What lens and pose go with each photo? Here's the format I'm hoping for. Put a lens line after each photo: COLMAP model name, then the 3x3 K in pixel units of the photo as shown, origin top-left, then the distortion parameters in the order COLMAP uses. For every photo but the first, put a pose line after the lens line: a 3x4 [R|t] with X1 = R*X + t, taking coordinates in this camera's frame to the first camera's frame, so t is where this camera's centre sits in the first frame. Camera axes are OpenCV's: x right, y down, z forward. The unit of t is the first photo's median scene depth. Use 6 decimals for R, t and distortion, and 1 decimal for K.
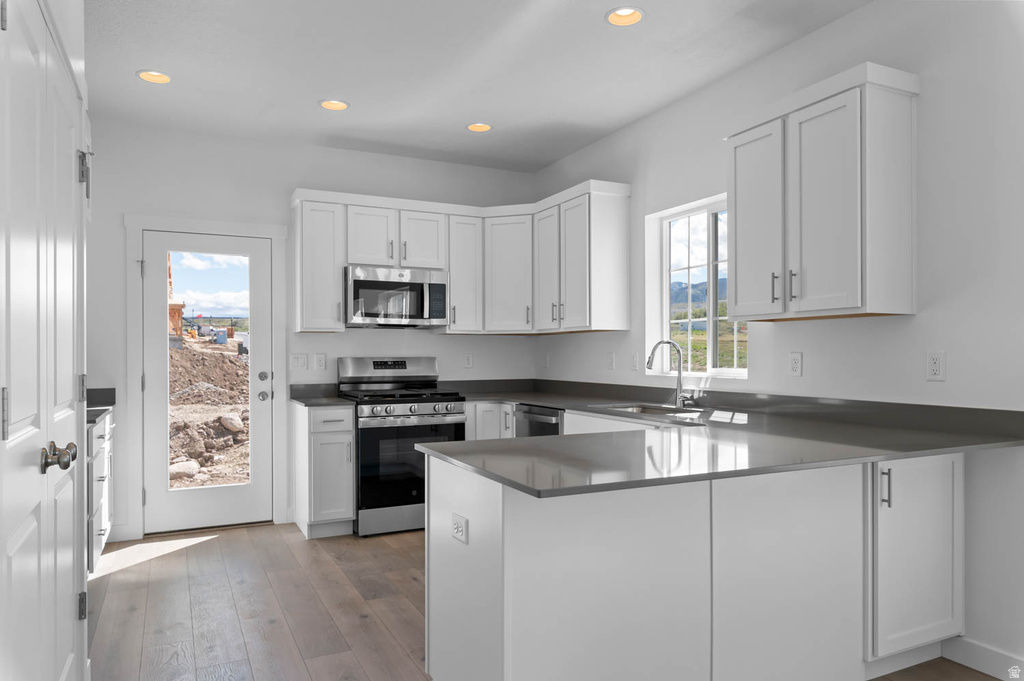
lens RADIAL K [[679.5, 0, 511.2], [0, 679.5, 346.3], [0, 0, 1]] dist [-0.000458, 0.000193]
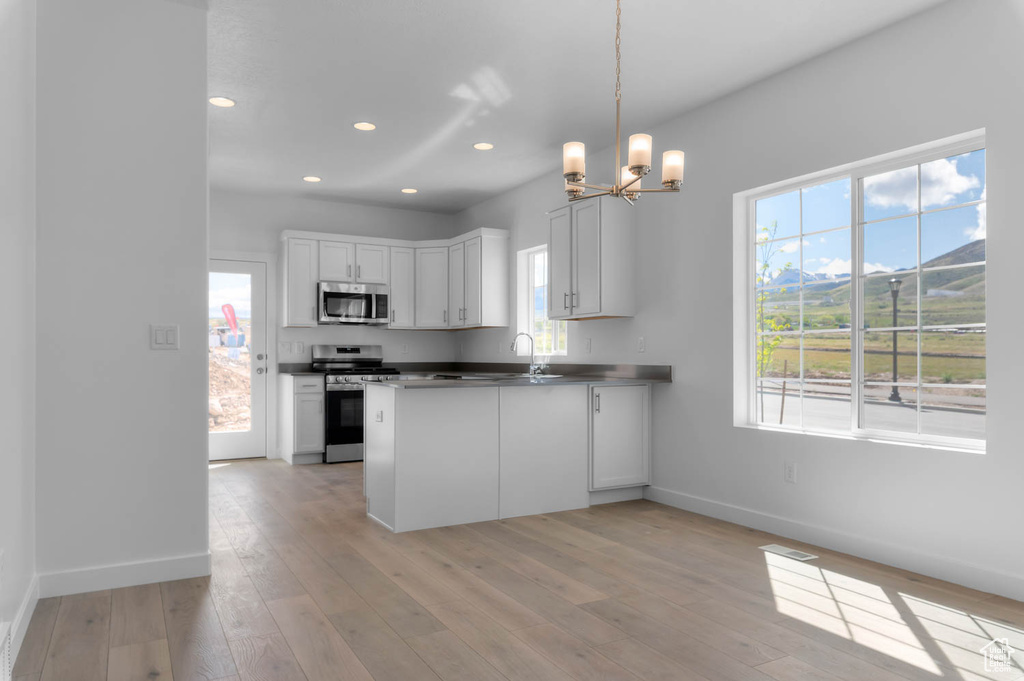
lens RADIAL K [[679.5, 0, 515.5], [0, 679.5, 344.7], [0, 0, 1]] dist [-0.000458, 0.000193]
pose [[0.998271, 0.003302, 0.058684, 0.096068], [-0.002984, 0.999980, -0.005510, 0.023938], [-0.058701, 0.005326, 0.998261, -0.487683]]
